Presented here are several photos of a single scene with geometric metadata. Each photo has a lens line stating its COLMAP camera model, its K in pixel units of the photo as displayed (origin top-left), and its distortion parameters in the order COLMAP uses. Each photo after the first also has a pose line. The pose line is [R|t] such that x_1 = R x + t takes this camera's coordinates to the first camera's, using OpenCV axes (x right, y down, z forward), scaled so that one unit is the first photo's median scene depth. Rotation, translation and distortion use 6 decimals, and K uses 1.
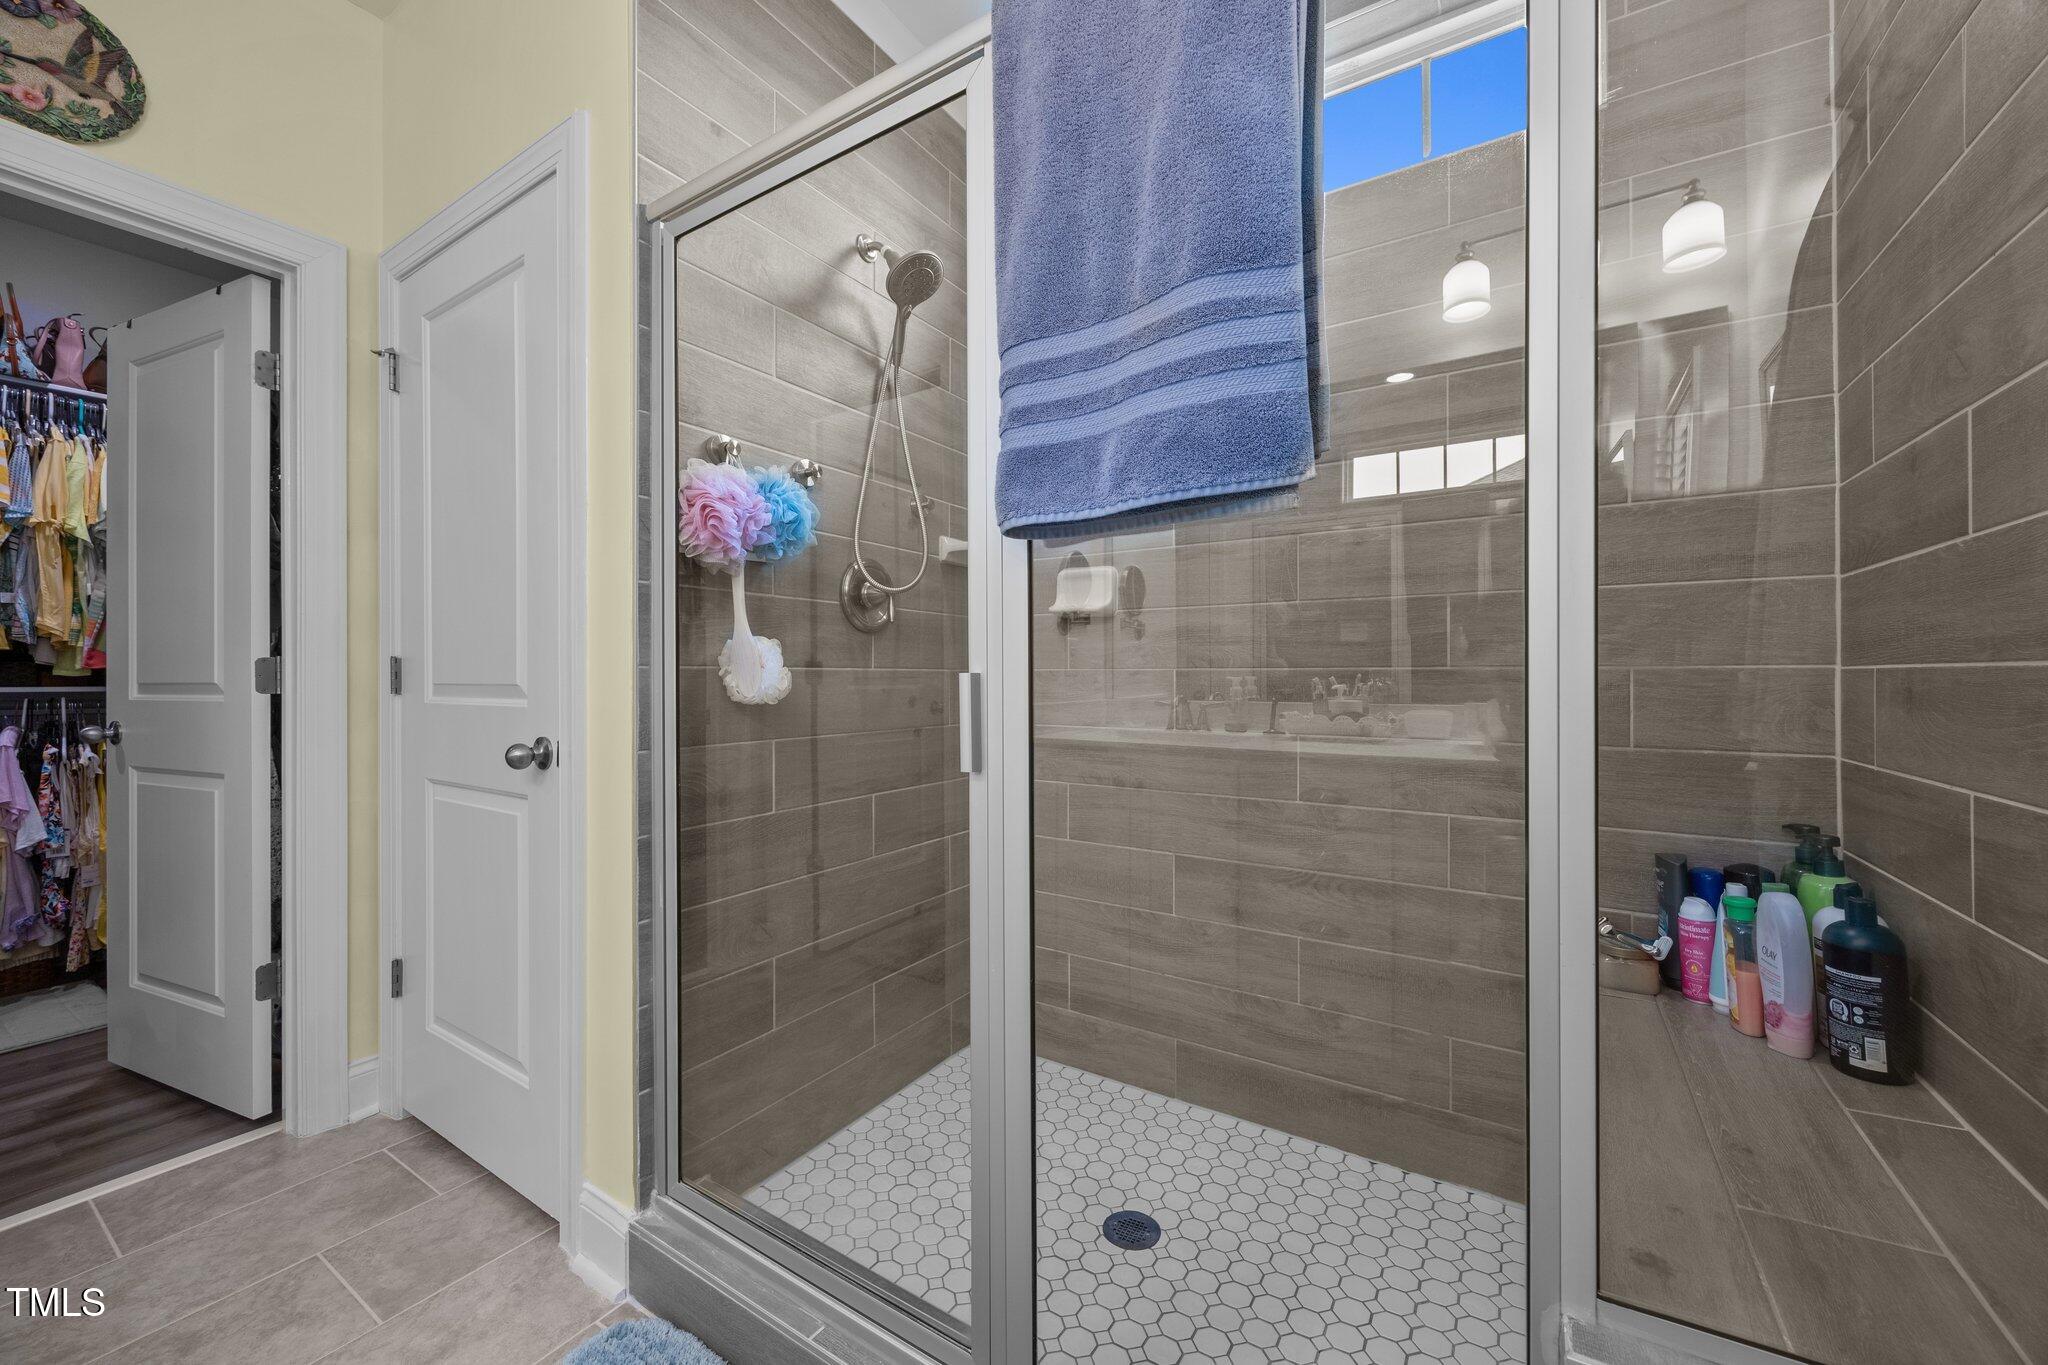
lens RADIAL K [[789.4, 0, 1025.1], [0, 789.4, 674.3], [0, 0, 1]] dist [-0.002498, 0.000529]
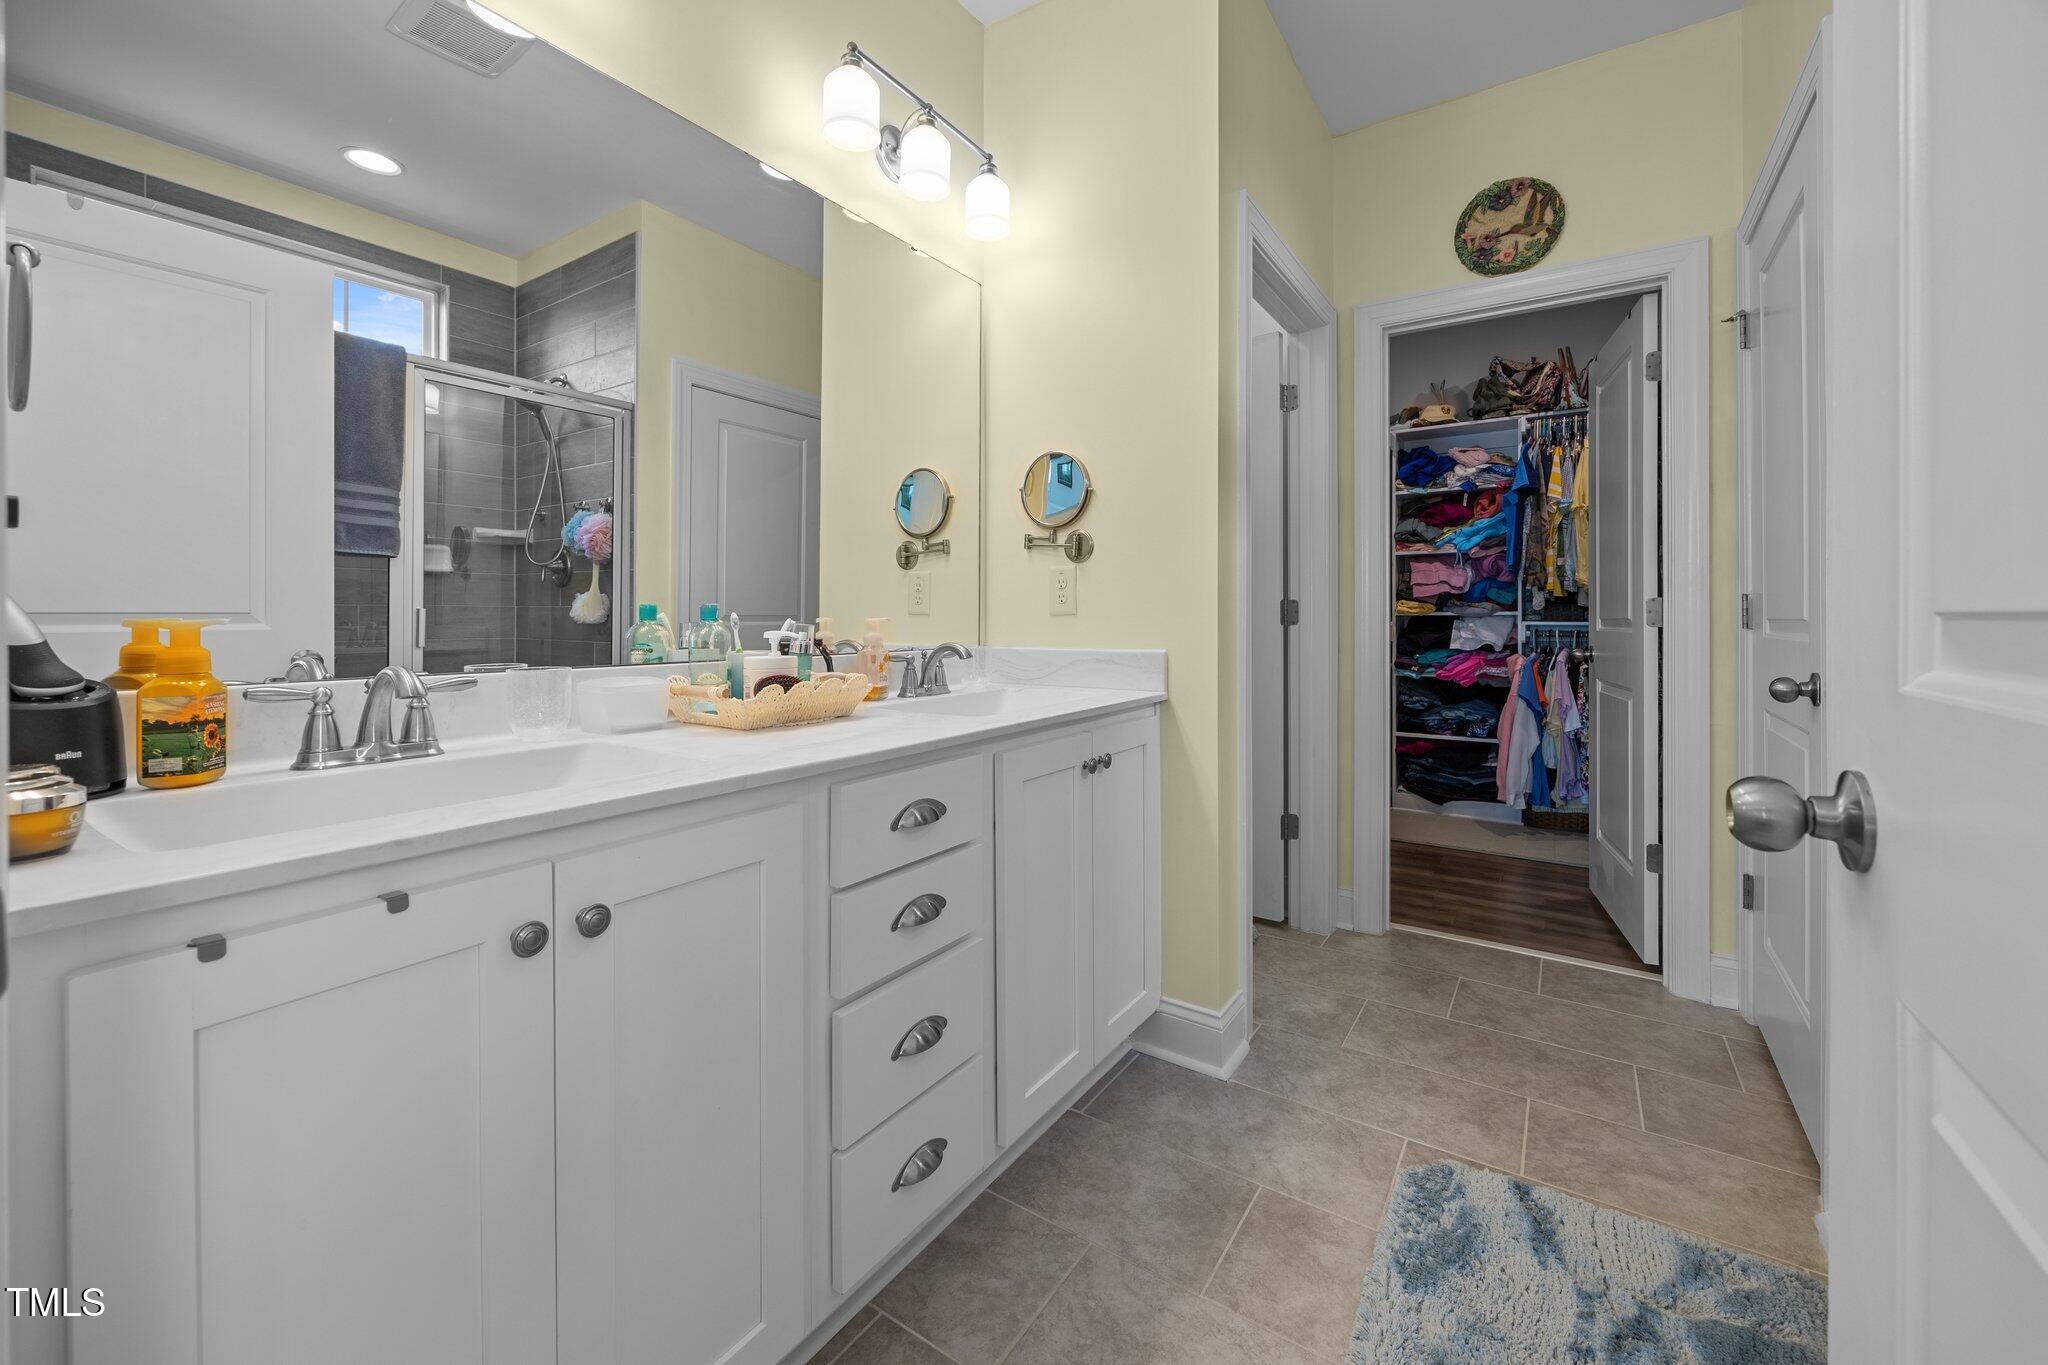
lens RADIAL K [[812.4, 0, 1025.2], [0, 812.4, 622.7], [0, 0, 1]] dist [-0.002756, -0.000410]
pose [[-0.028704, 0.006763, -0.999565, 0.347732], [0.003809, 0.999971, 0.006657, 0.005564], [0.999581, -0.003616, -0.028729, 0.043654]]
